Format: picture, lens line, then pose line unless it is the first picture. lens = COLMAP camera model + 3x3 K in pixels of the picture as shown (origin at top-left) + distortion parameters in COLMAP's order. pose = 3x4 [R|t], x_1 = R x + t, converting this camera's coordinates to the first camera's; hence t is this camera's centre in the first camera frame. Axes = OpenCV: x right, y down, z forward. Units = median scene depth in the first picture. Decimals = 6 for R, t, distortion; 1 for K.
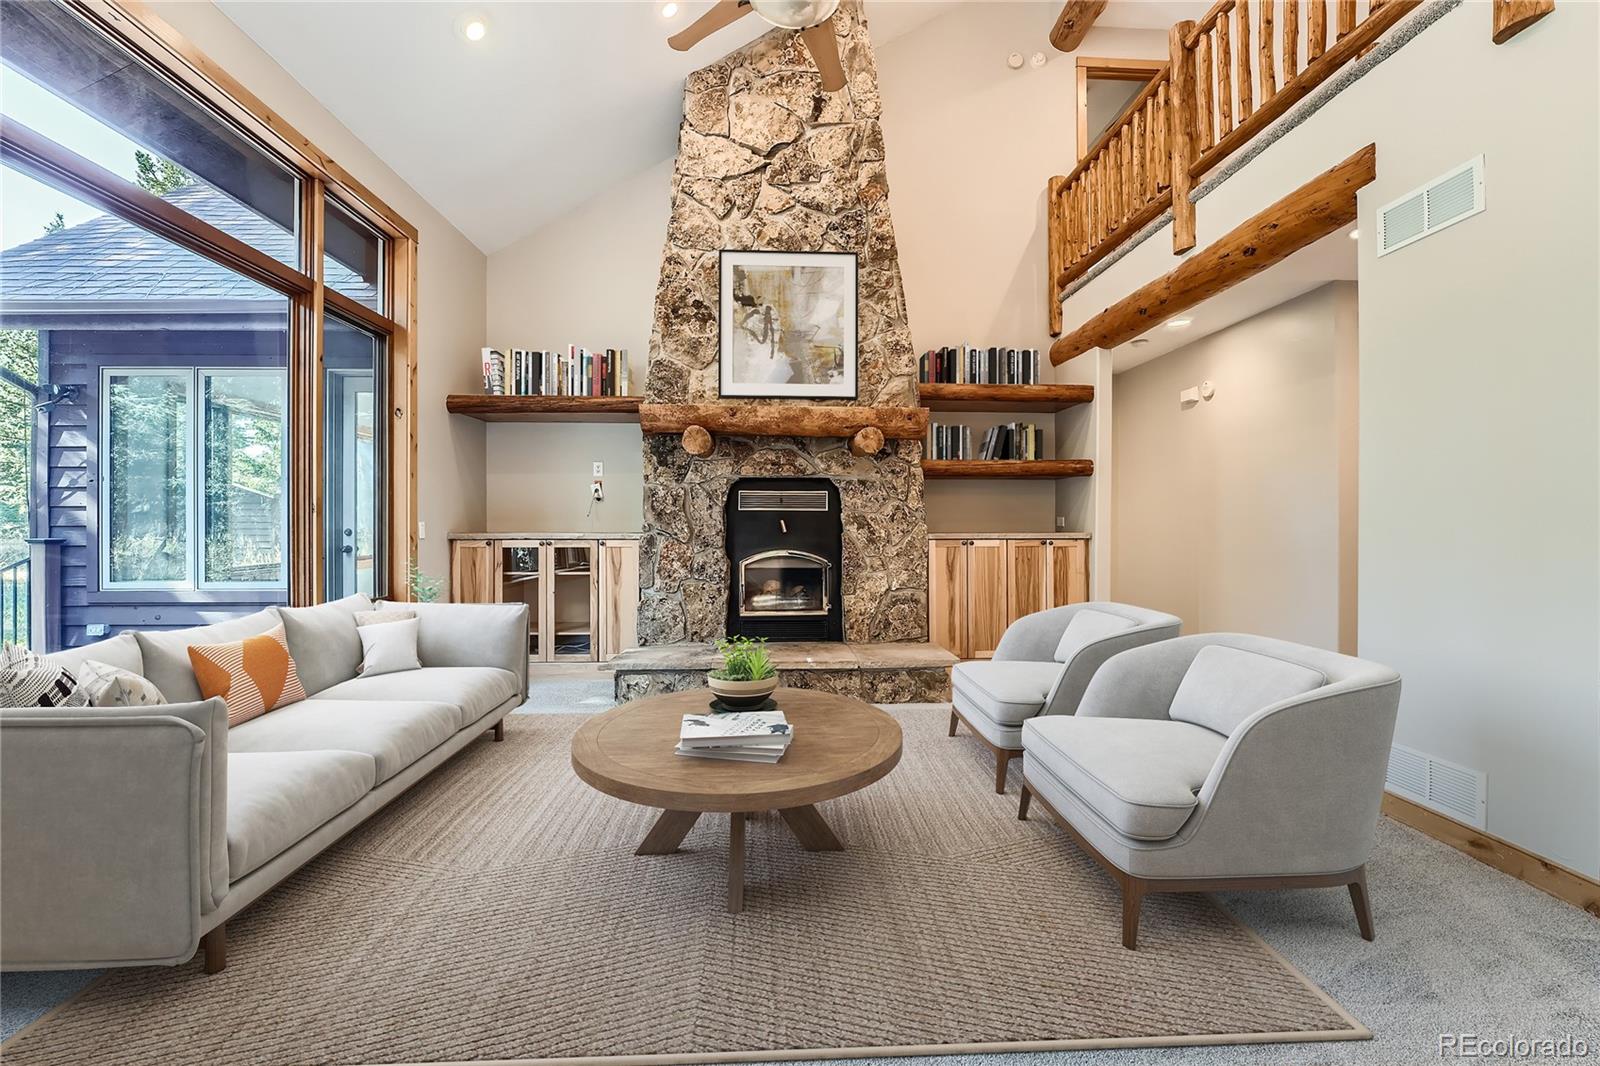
lens RADIAL K [[647.6, 0, 802.8], [0, 647.6, 529.1], [0, 0, 1]] dist [-0.015688, 0.000633]
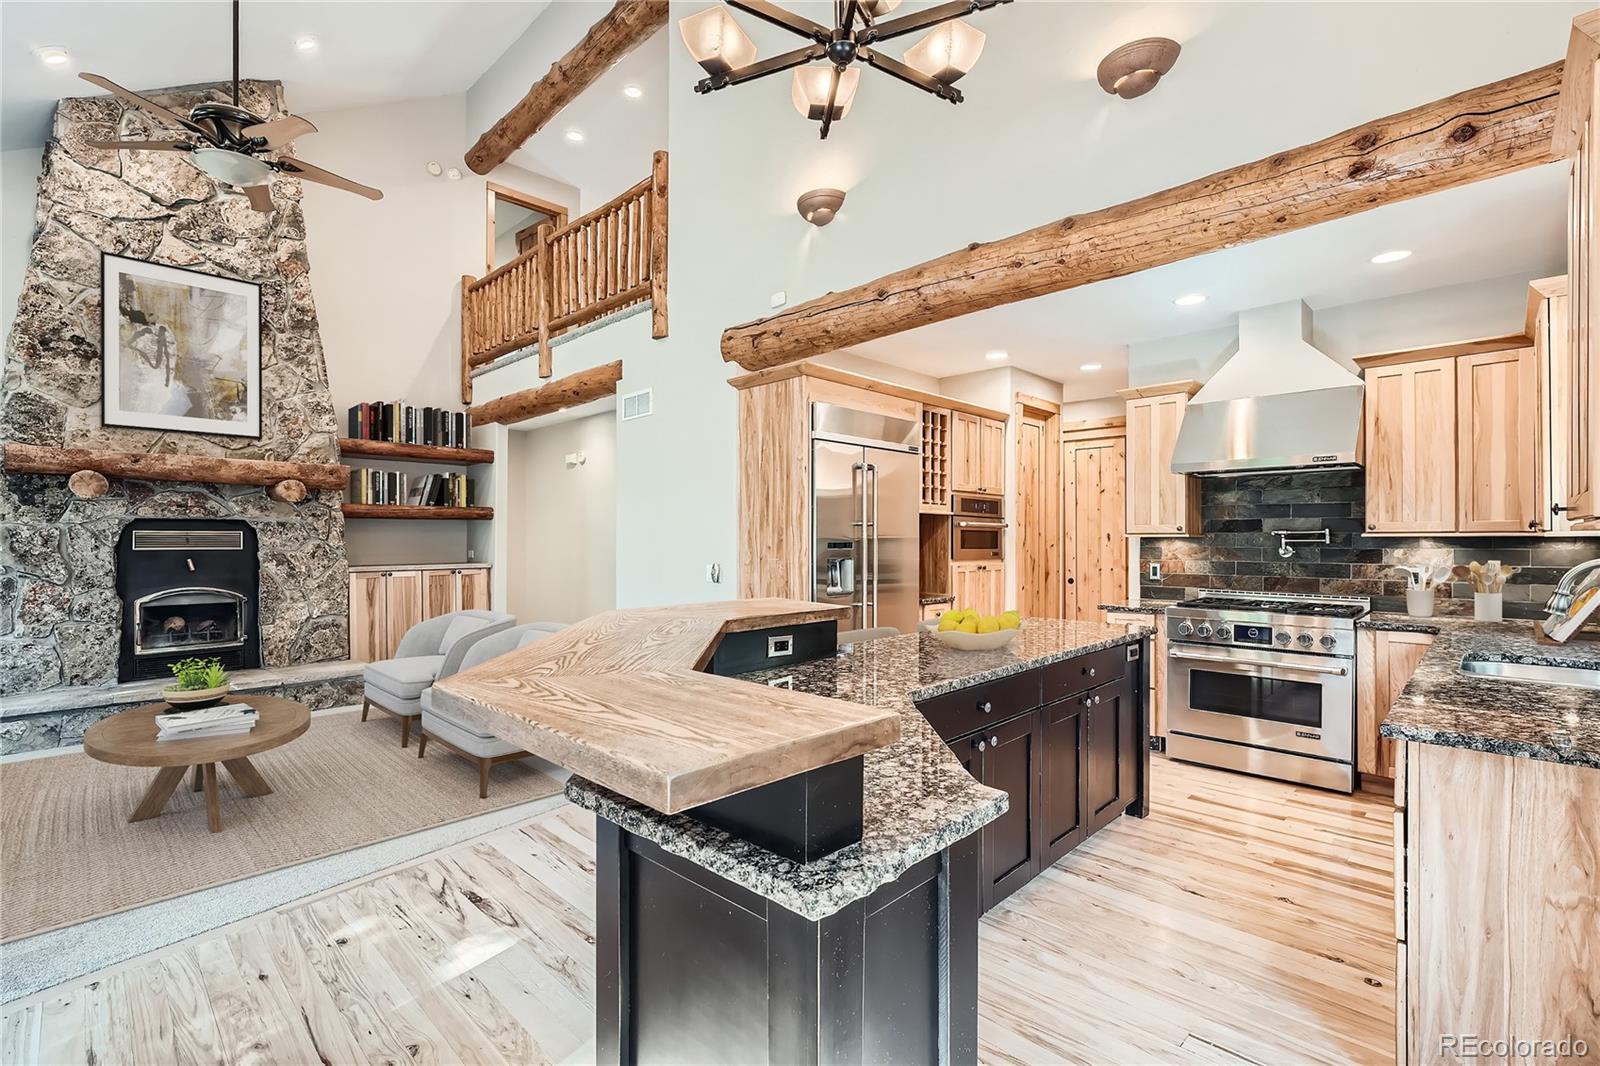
lens RADIAL K [[720.2, 0, 799.5], [0, 720.2, 537.9], [0, 0, 1]] dist [-0.015810, 0.006003]
pose [[0.728055, 0.000573, 0.685518, -0.105805], [0.006992, 0.999941, -0.008262, -0.031702], [-0.685483, 0.010809, 0.728008, -0.526485]]
